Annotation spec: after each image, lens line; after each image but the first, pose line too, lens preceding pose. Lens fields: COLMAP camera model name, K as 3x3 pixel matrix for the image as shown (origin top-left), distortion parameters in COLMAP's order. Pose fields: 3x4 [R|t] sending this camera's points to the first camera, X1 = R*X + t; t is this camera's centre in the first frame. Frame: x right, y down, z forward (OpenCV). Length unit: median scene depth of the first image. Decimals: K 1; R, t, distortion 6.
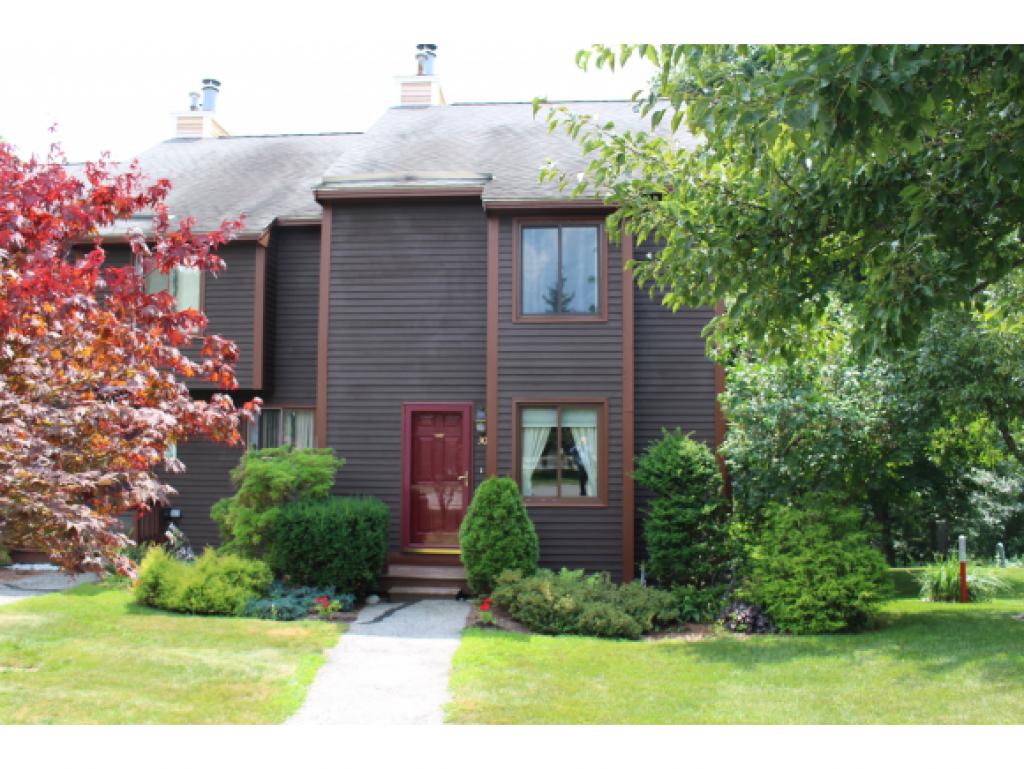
lens RADIAL K [[910.7, 0, 509.1], [0, 910.7, 393.0], [0, 0, 1]] dist [0.047239, -0.026320]
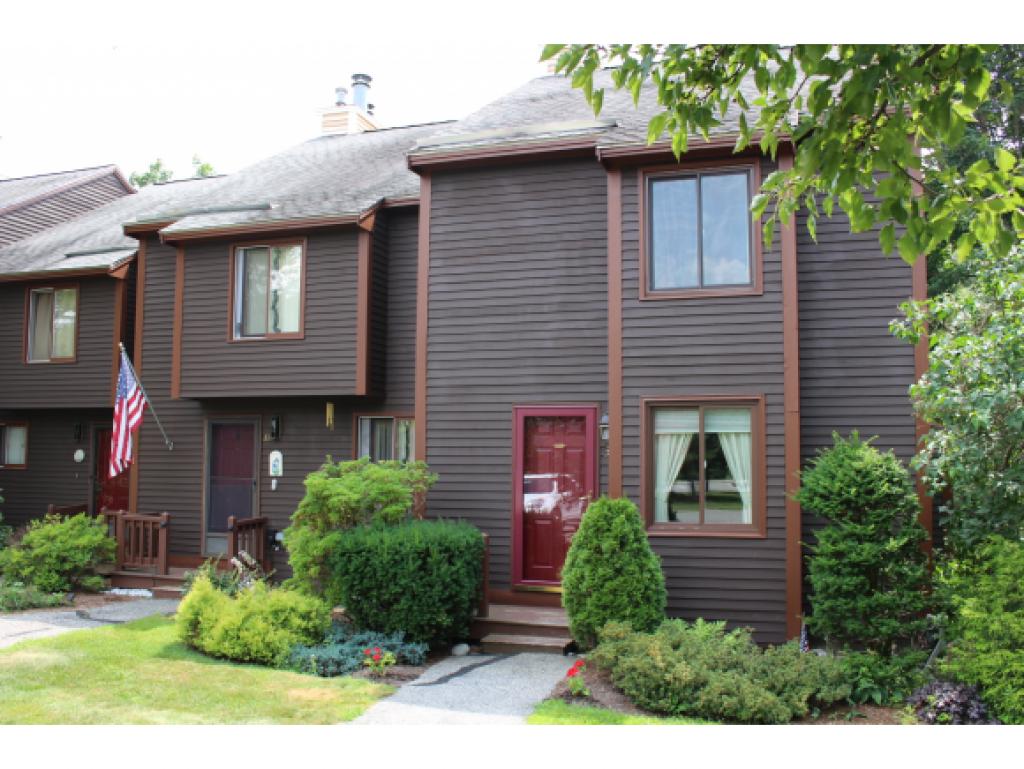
lens RADIAL K [[961.7, 0, 511.7], [0, 961.7, 384.7], [0, 0, 1]] dist [-0.000941, 0.000000]
pose [[0.976178, -0.018391, -0.216190, 0.086200], [0.012558, 0.999520, -0.028324, 0.019632], [0.216607, 0.024935, 0.975940, 0.193041]]
